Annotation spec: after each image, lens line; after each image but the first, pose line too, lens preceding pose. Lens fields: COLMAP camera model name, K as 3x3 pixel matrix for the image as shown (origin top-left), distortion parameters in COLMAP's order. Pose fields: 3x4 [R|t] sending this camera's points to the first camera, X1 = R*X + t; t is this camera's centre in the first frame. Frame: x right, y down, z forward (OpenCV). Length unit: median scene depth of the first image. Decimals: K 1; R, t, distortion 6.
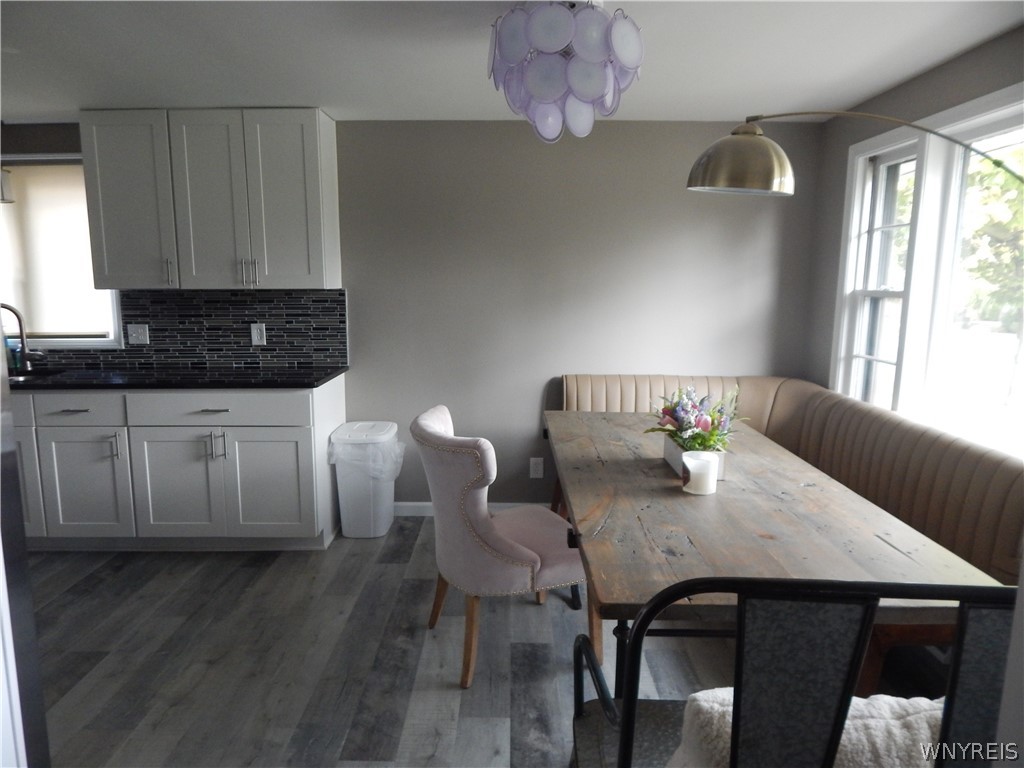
lens RADIAL K [[670.4, 0, 510.2], [0, 670.4, 385.2], [0, 0, 1]] dist [-0.001593, -0.008203]
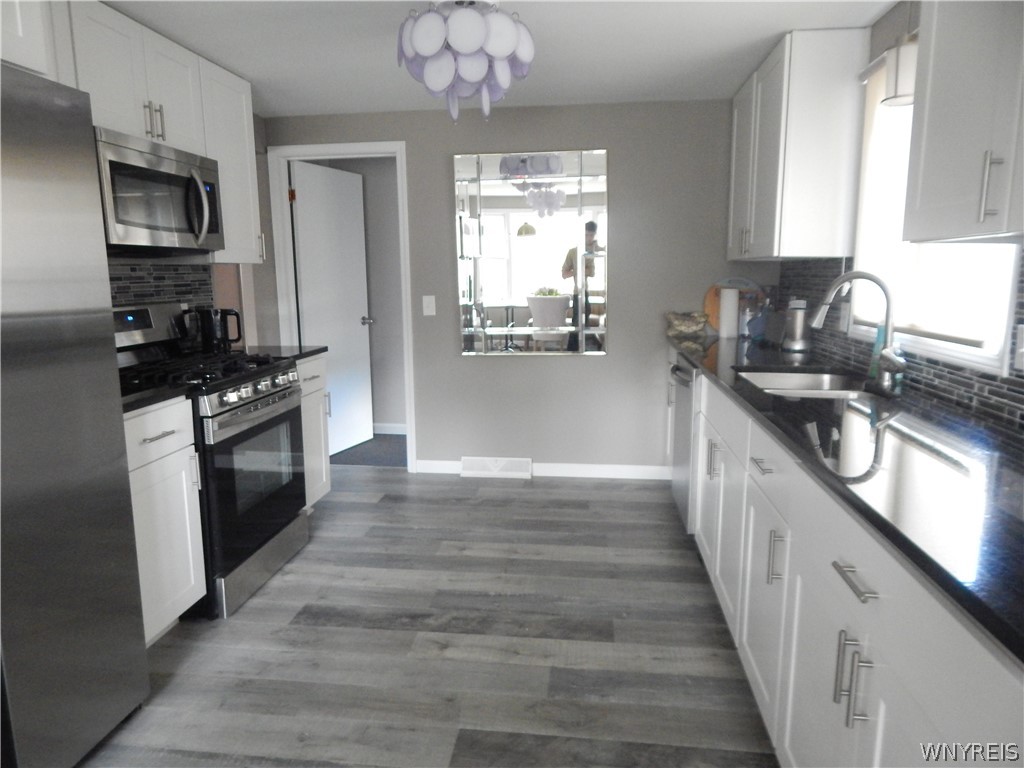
lens RADIAL K [[670.4, 0, 515.3], [0, 670.4, 379.4], [0, 0, 1]] dist [-0.001593, -0.008203]
pose [[-0.109791, 0.161740, -0.980707, -0.103332], [-0.149633, 0.972738, 0.177177, -0.085649], [0.982627, 0.166198, -0.082596, 0.734681]]
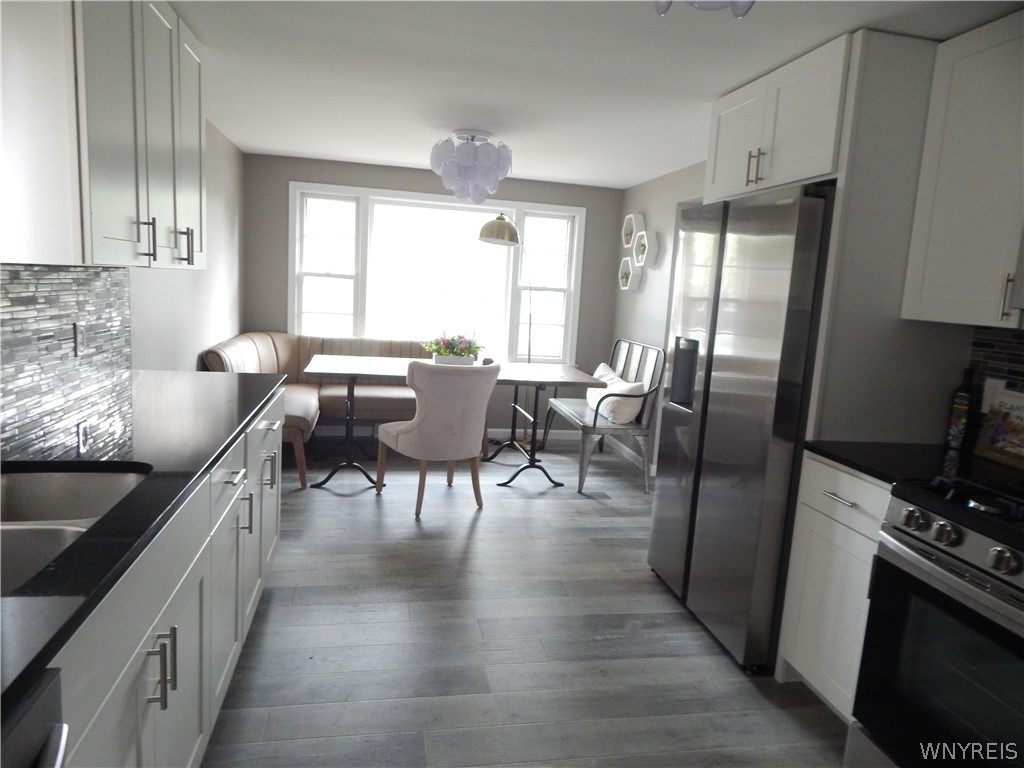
lens RADIAL K [[670.4, 0, 512.7], [0, 670.4, 385.5], [0, 0, 1]] dist [-0.001593, -0.008203]
pose [[-0.204294, -0.152637, 0.966936, -1.407556], [0.090145, 0.980638, 0.173846, -0.112678], [-0.974750, 0.122681, -0.186579, 0.759893]]
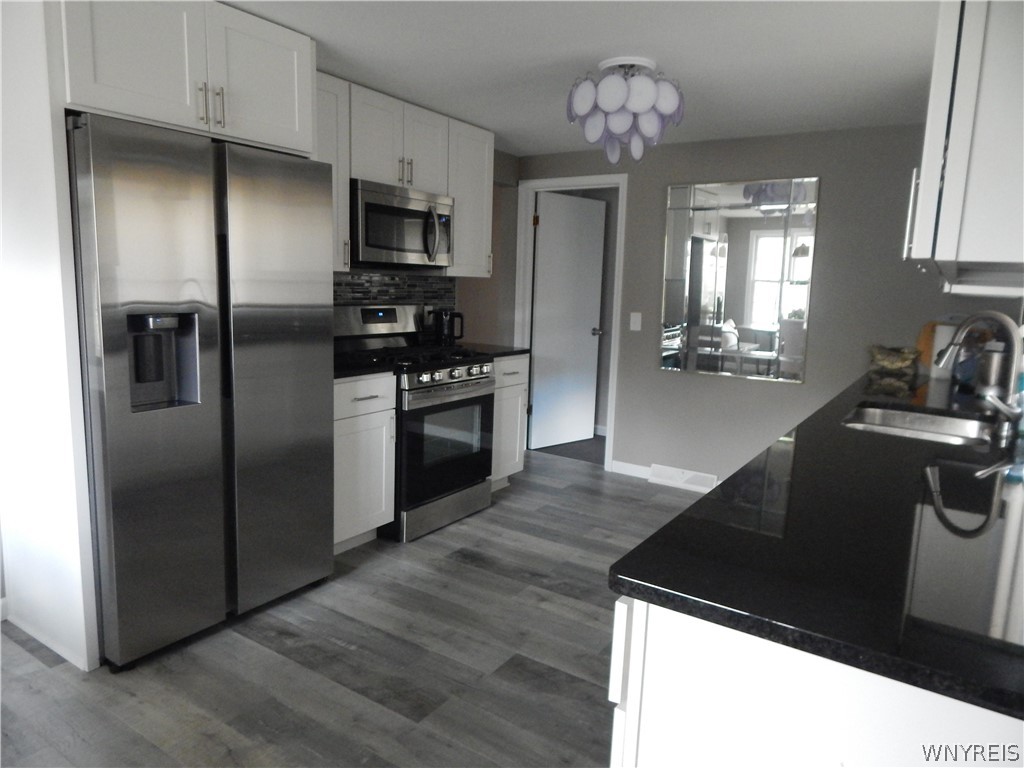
lens RADIAL K [[670.4, 0, 514.7], [0, 670.4, 383.6], [0, 0, 1]] dist [-0.001593, -0.008203]
pose [[-0.539065, 0.109174, -0.835159, -0.028342], [-0.169628, 0.957174, 0.234613, -0.141604], [0.825006, 0.268138, -0.497460, 1.007743]]
